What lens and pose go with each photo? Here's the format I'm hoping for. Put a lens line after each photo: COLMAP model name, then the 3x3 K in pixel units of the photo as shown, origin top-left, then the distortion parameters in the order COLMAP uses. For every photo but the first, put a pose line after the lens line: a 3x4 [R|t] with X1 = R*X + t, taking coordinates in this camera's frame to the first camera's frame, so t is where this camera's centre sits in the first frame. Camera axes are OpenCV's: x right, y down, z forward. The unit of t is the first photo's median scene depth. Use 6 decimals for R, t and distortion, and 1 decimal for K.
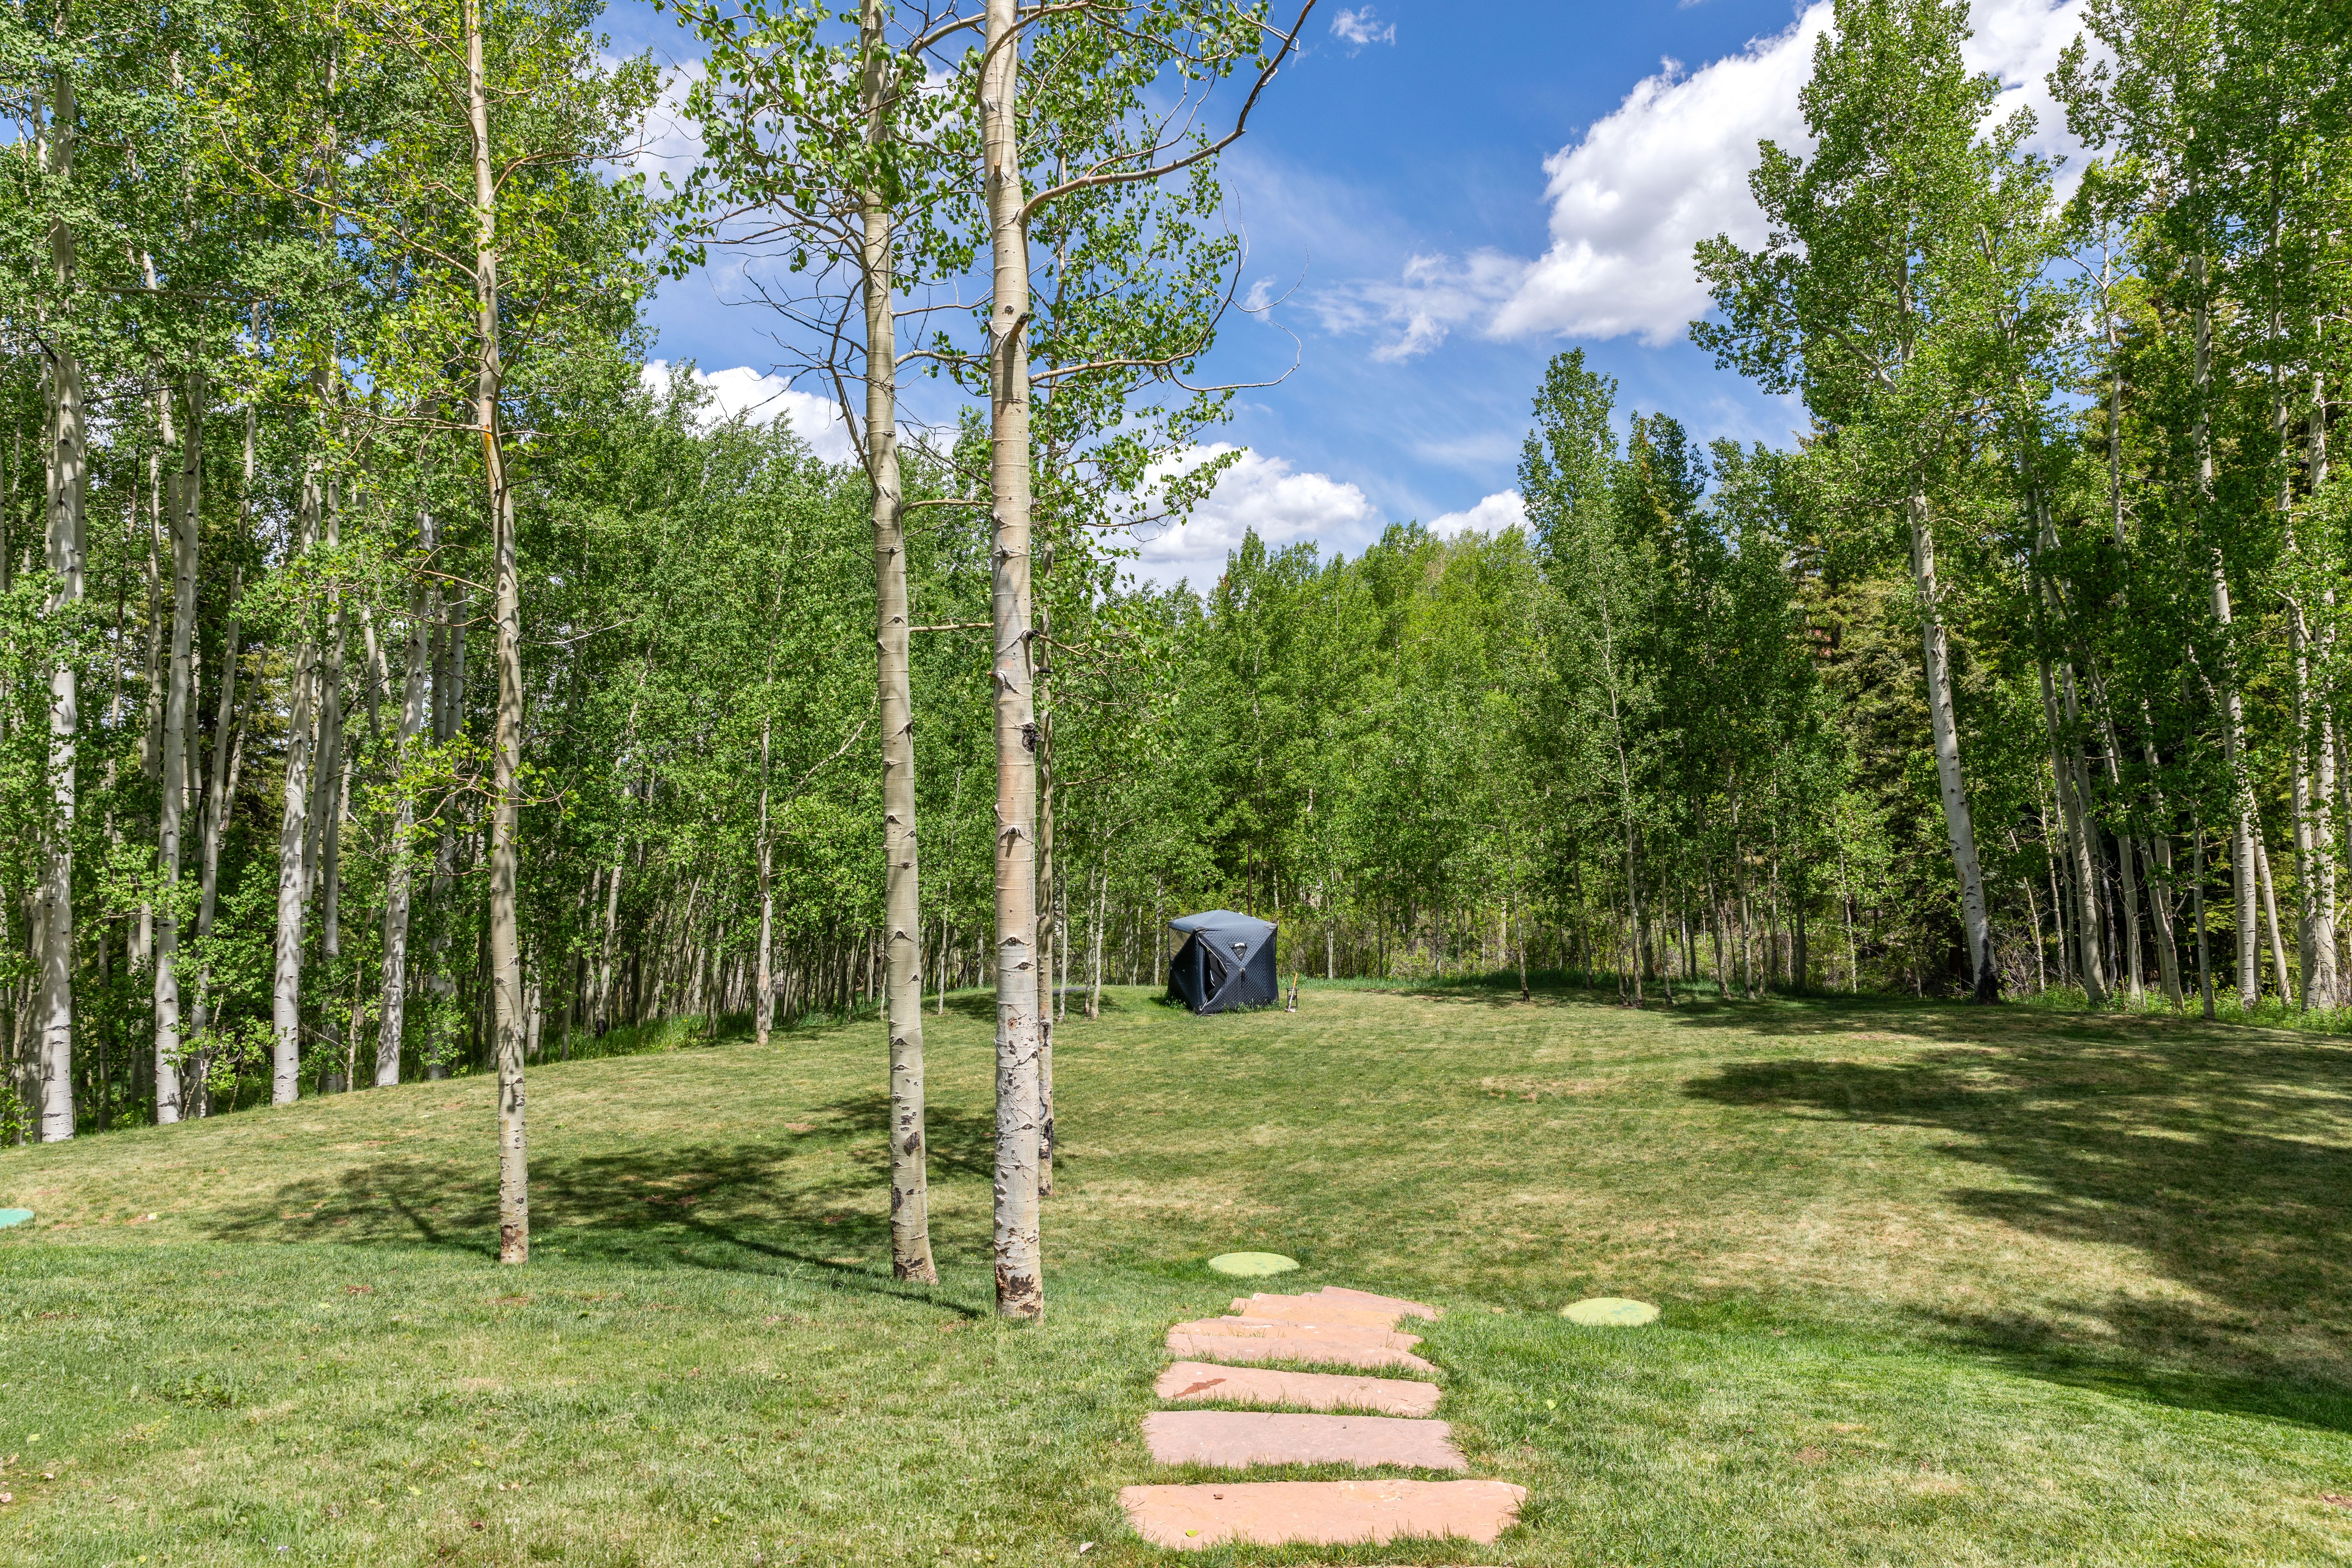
lens RADIAL K [[1618.0, 0, 1176.0], [0, 1618.0, 784.0], [0, 0, 1]] dist [0.046947, -0.043779]
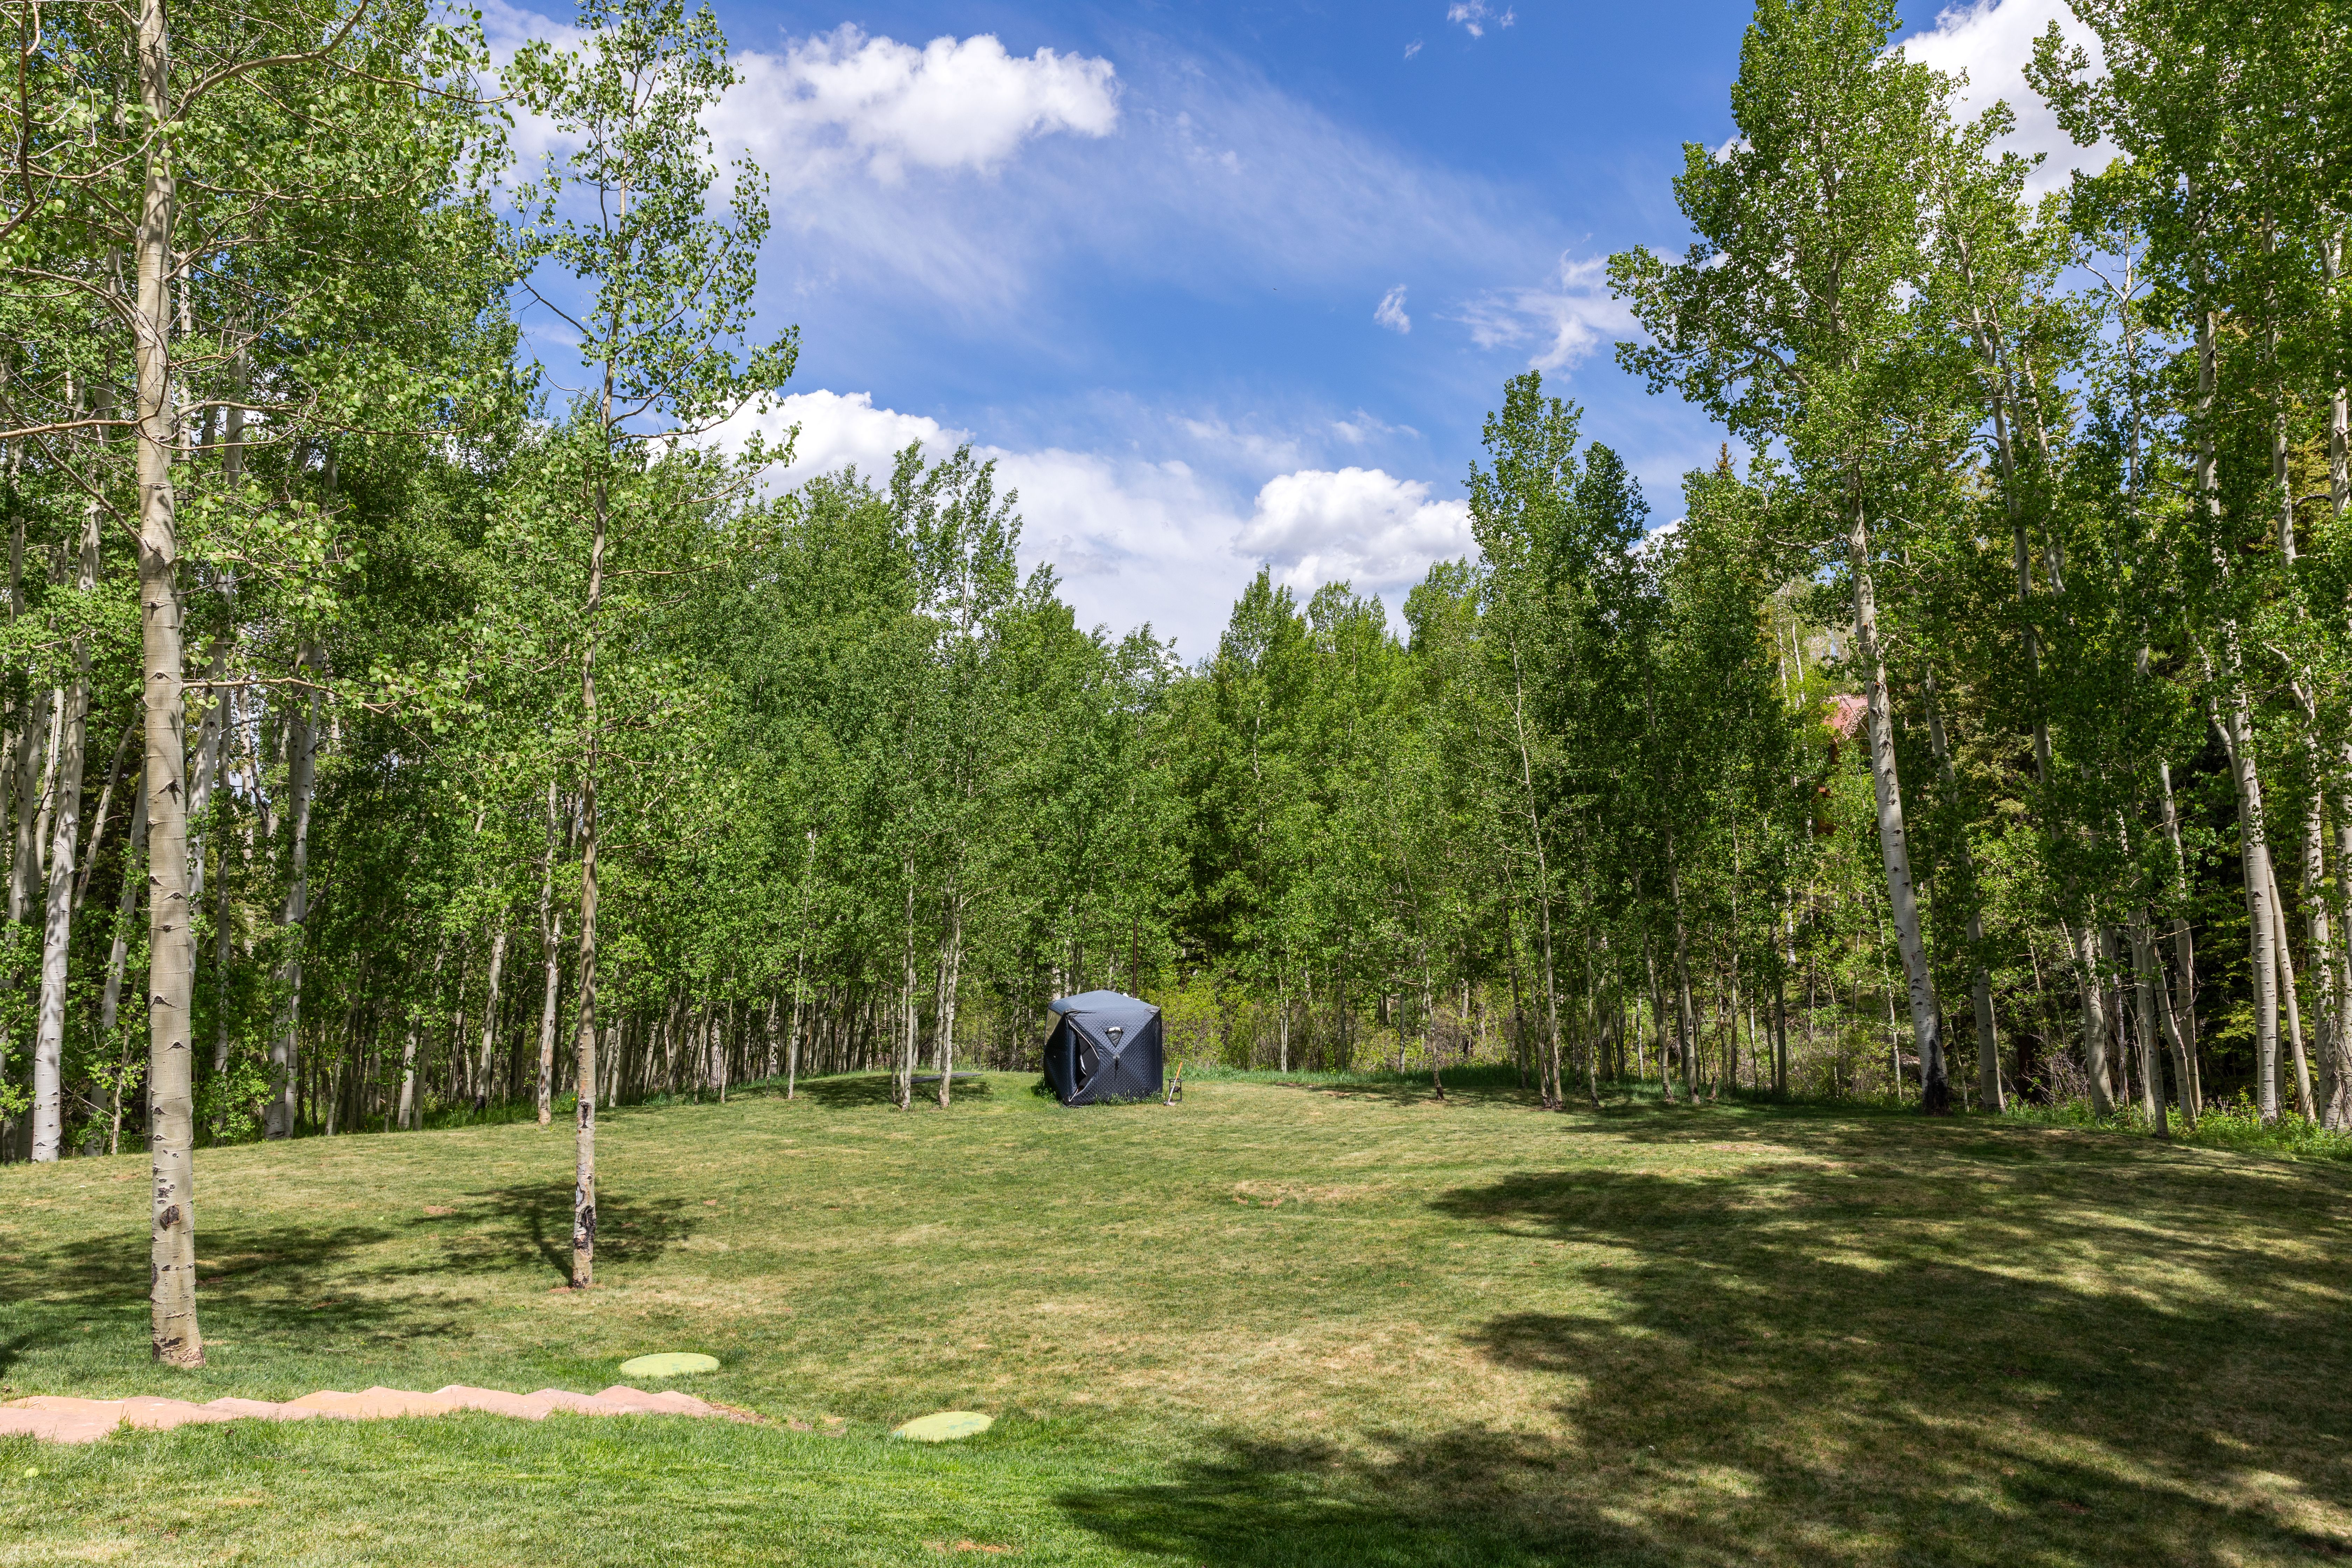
lens RADIAL K [[1818.5, 0, 1176.0], [0, 1818.5, 784.0], [0, 0, 1]] dist [0.005715, 0.002847]
pose [[0.996060, 0.010330, -0.088075, 0.162340], [-0.013513, 0.999274, -0.035613, -0.001581], [0.087643, 0.036663, 0.995477, -0.010491]]
